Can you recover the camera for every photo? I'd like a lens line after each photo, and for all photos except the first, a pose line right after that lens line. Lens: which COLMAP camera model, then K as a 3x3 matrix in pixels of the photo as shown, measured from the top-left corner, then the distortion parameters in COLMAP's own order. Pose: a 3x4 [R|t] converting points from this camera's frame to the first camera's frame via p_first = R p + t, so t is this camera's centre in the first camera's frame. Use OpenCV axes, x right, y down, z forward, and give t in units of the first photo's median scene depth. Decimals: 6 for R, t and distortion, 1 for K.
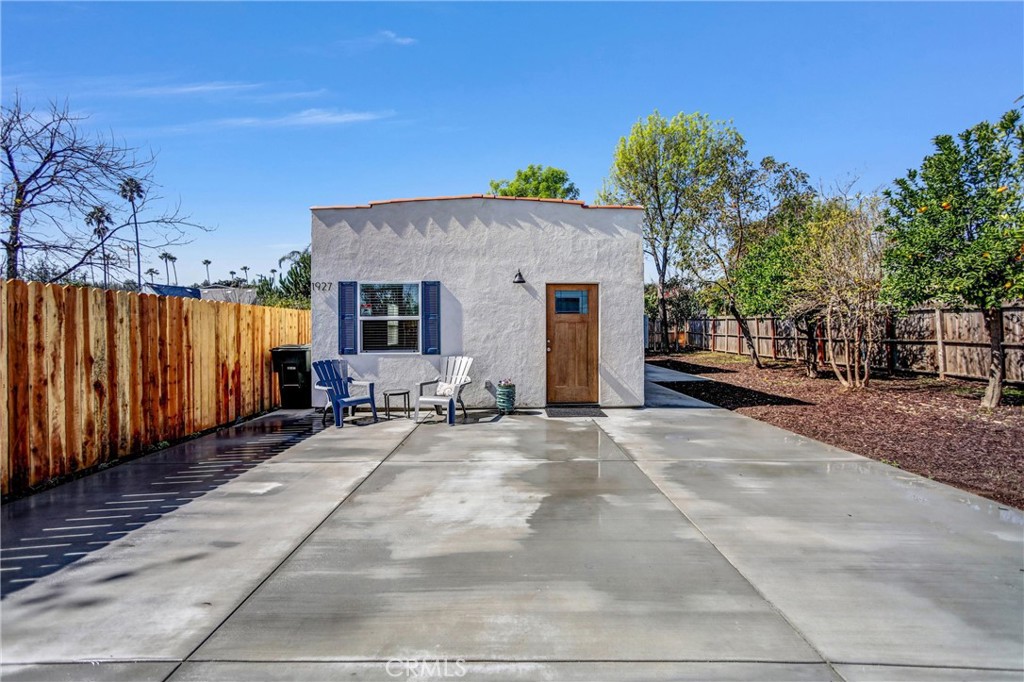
lens RADIAL K [[408.0, 0, 511.5], [0, 408.0, 335.8], [0, 0, 1]] dist [-0.028970, 0.000392]
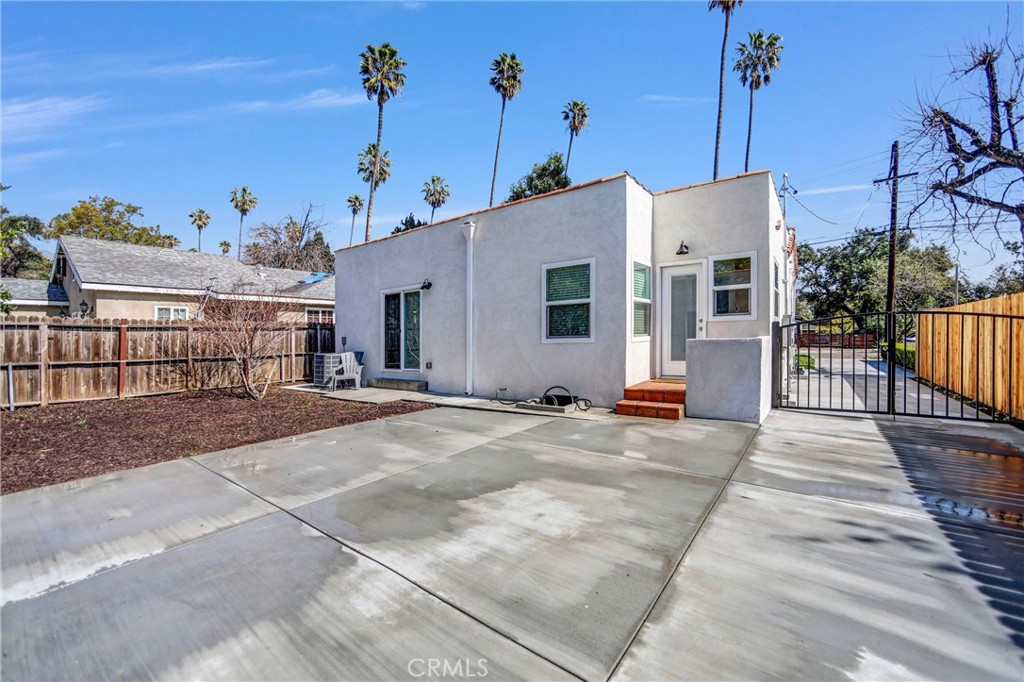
lens RADIAL K [[408.0, 0, 511.5], [0, 408.0, 335.8], [0, 0, 1]] dist [-0.028970, 0.000392]
pose [[-0.800180, 0.025602, 0.599213, -0.674295], [0.025756, 0.999634, -0.008317, 0.012275], [-0.599206, 0.008778, -0.800547, 1.901933]]
